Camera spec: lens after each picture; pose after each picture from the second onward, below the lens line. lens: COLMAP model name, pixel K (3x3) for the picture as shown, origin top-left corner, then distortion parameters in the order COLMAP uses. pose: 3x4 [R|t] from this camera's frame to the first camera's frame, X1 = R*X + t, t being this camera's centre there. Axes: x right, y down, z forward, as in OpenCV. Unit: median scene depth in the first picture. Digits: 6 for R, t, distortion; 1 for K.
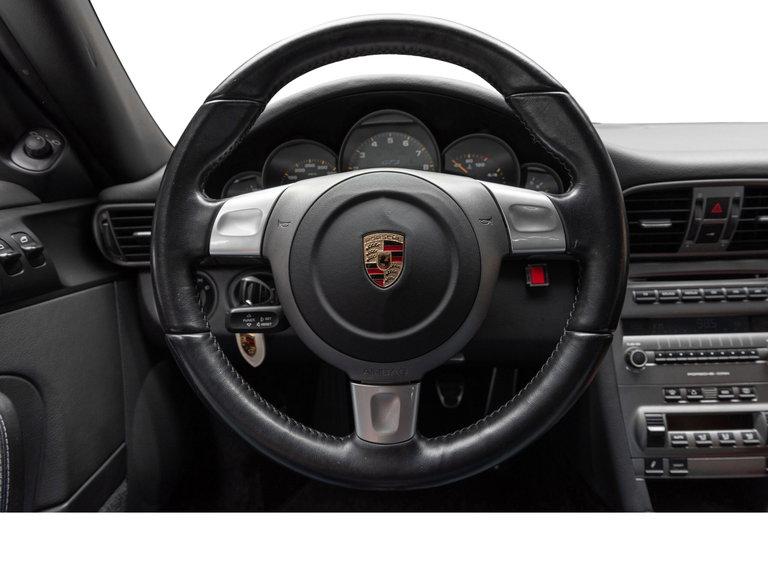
lens RADIAL K [[515.1, 0, 383.6], [0, 515.1, 262.5], [0, 0, 1]] dist [-0.002505, -0.000878]
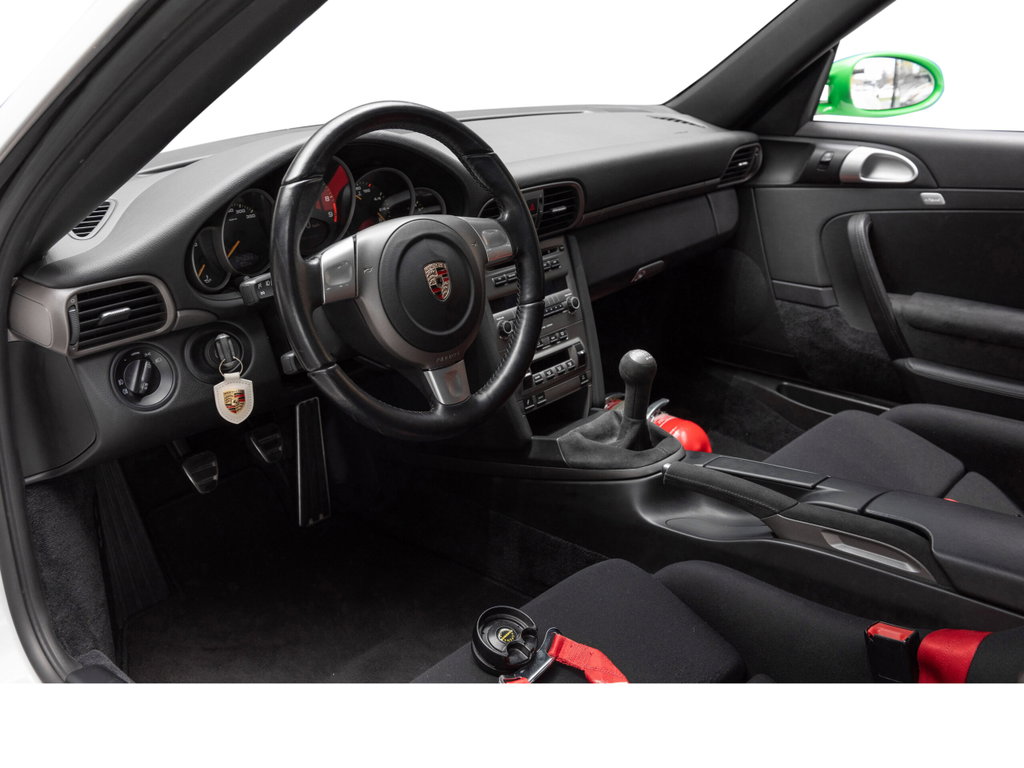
lens RADIAL K [[1027.6, 0, 512.0], [0, 1027.6, 384.0], [0, 0, 1]] dist [0.003962, 0.001753]
pose [[0.649639, -0.251336, 0.717495, -1.450388], [0.168240, 0.967900, 0.186723, -0.166231], [-0.741394, -0.000591, 0.671070, -0.790611]]
